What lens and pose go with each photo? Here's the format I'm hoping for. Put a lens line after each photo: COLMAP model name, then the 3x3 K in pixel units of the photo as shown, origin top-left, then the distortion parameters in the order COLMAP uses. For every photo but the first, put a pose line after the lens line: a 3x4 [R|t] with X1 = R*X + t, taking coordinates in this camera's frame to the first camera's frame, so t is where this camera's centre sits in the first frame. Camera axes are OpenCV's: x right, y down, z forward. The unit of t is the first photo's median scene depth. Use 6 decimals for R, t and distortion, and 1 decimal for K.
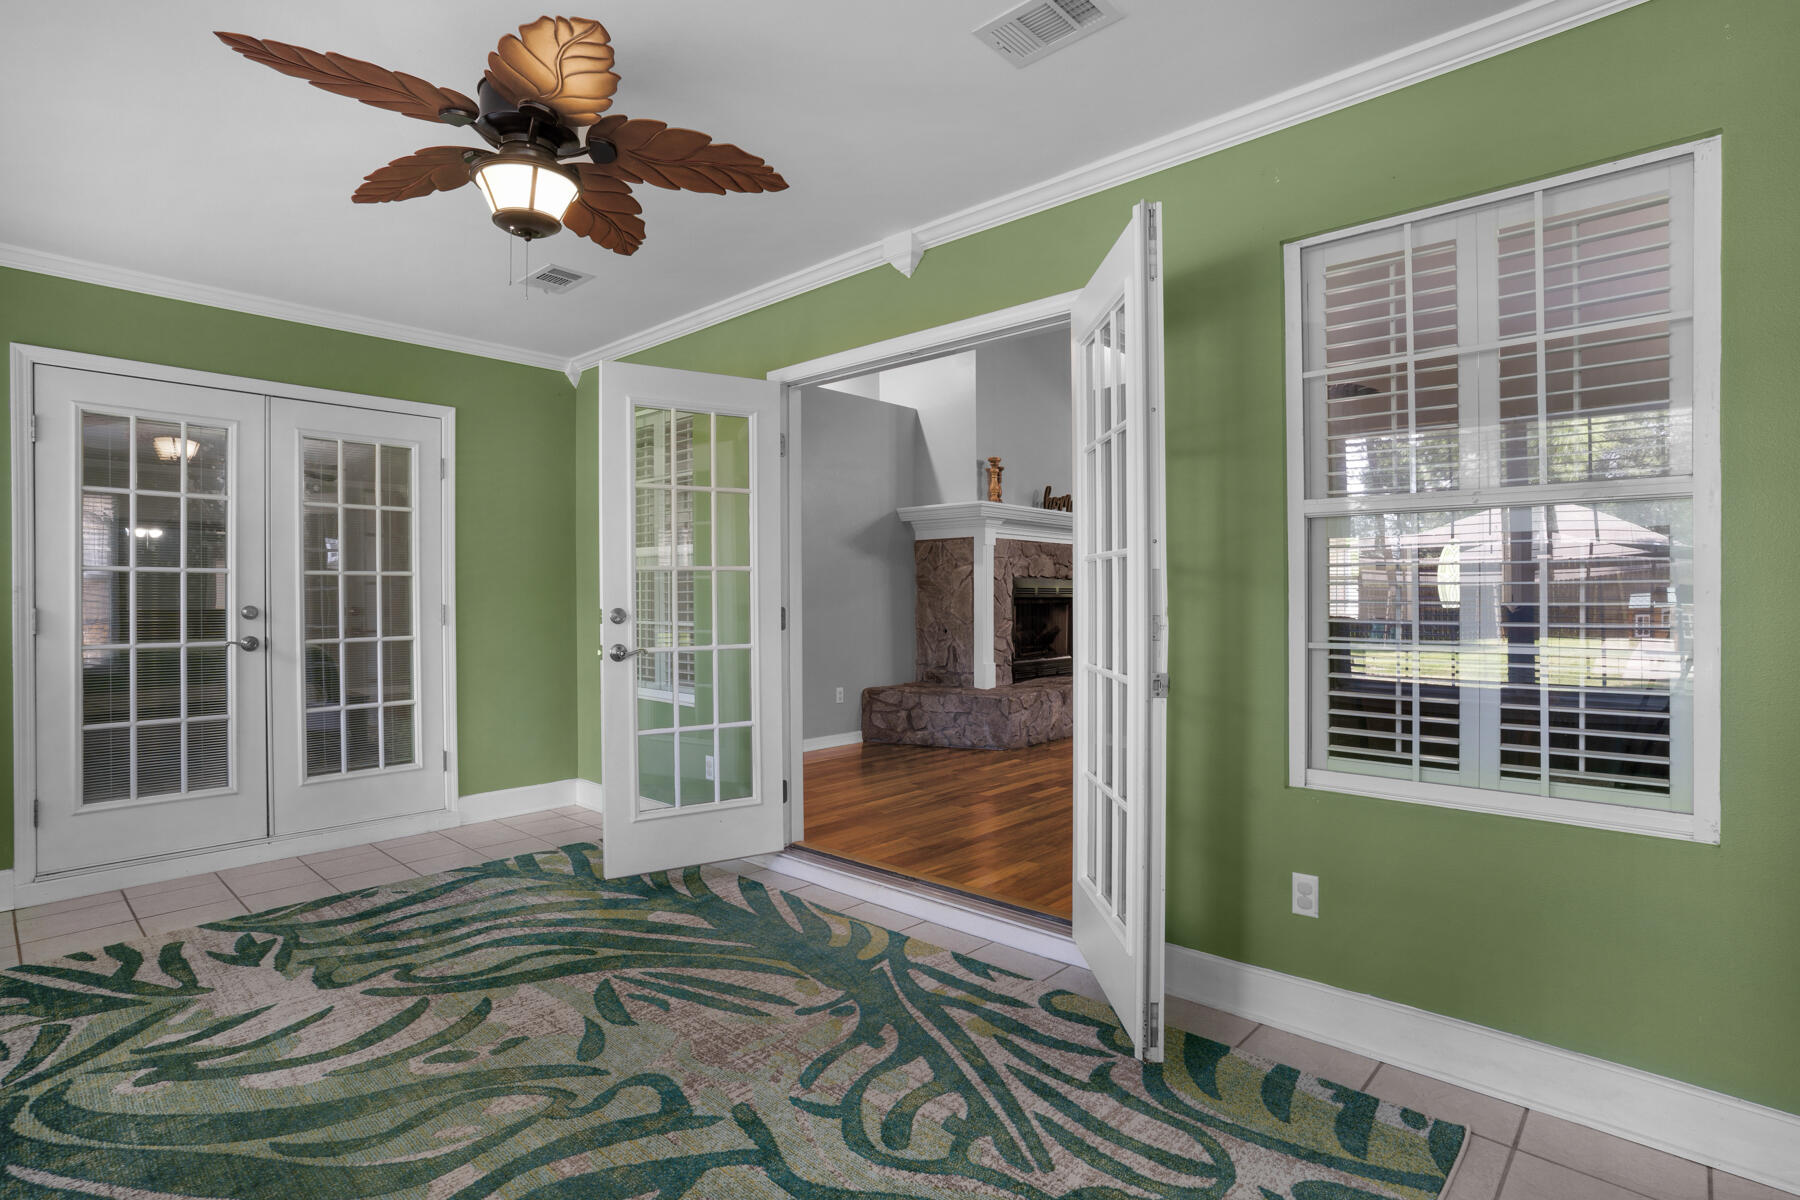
lens RADIAL K [[888.3, 0, 899.1], [0, 888.3, 602.6], [0, 0, 1]] dist [-0.052679, 0.004026]
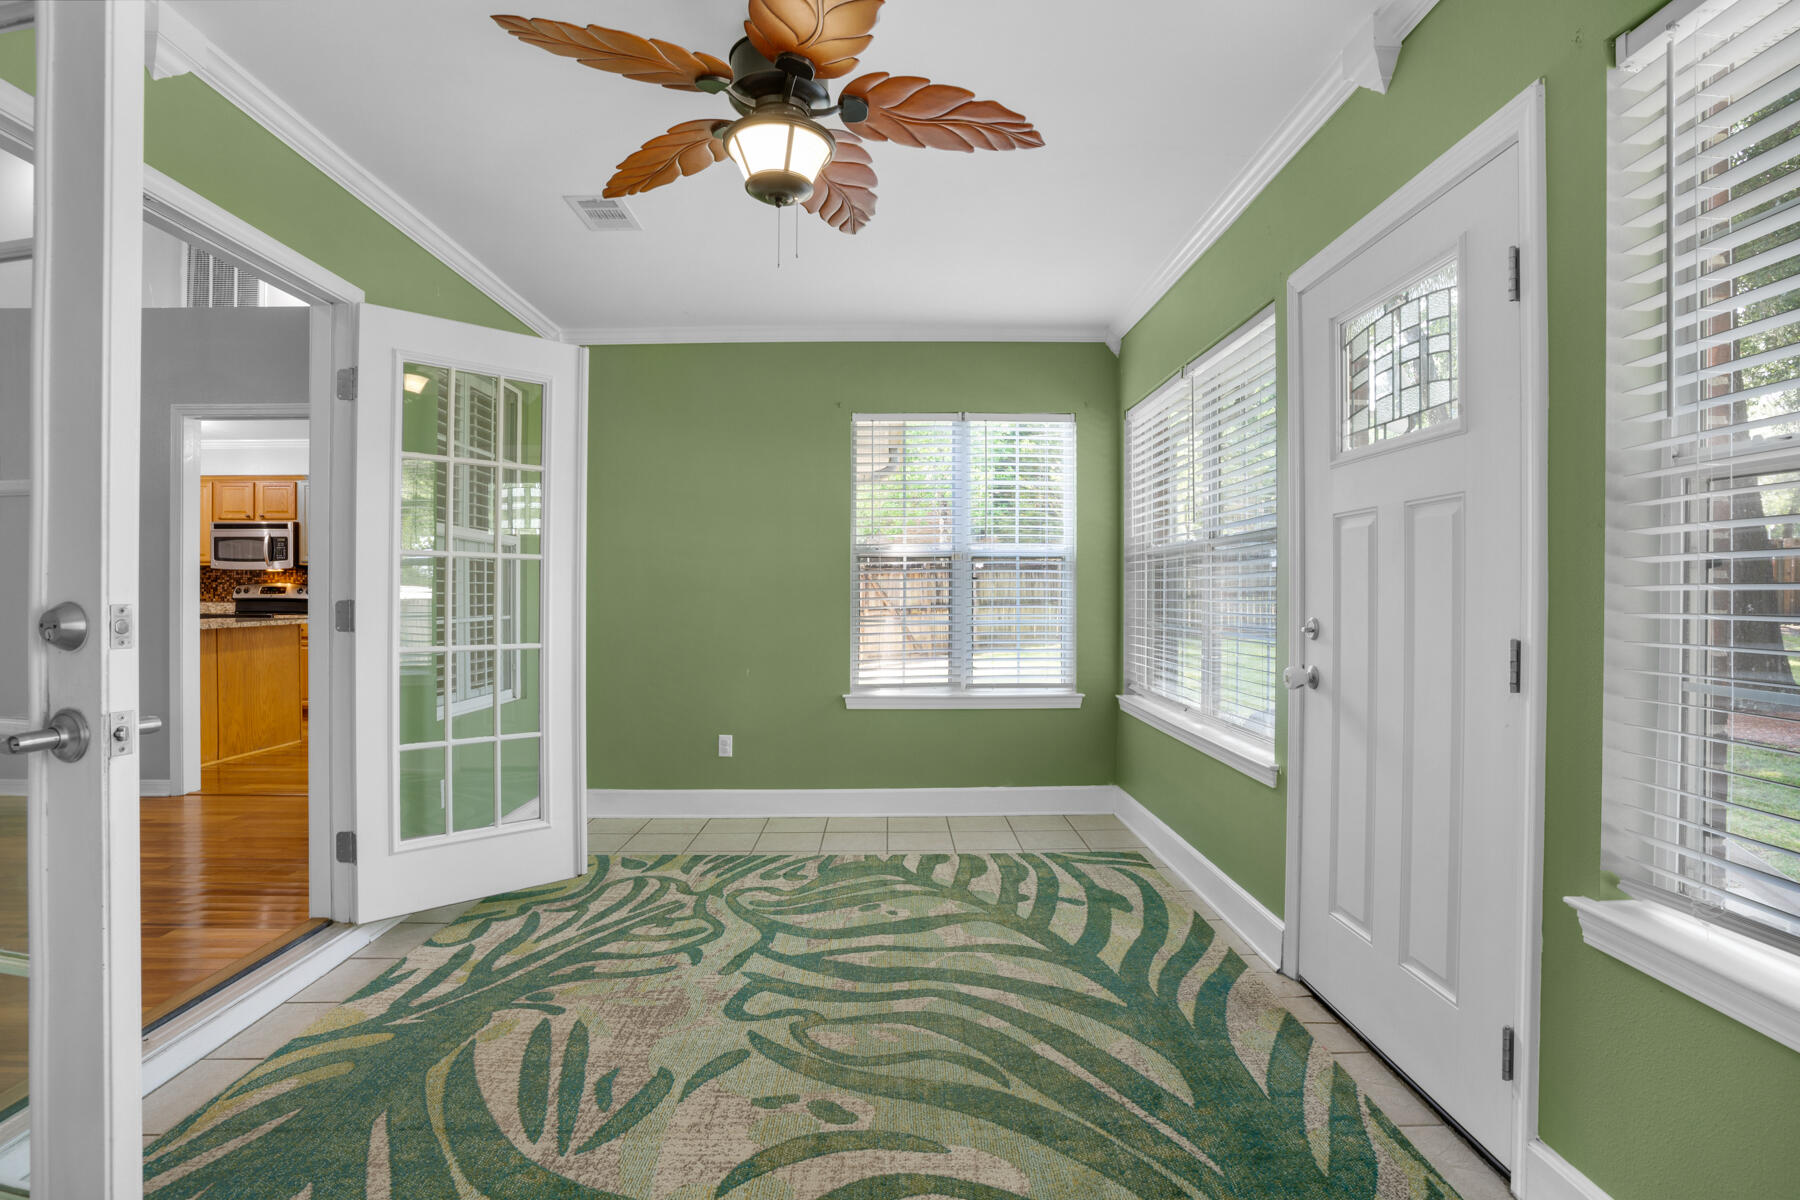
lens RADIAL K [[888.3, 0, 897.7], [0, 888.3, 598.3], [0, 0, 1]] dist [-0.052679, 0.004026]
pose [[-0.690592, -0.006442, 0.723216, -1.200267], [-0.004769, 0.999979, 0.004354, -0.003680], [-0.723229, -0.000442, -0.690608, 1.559425]]
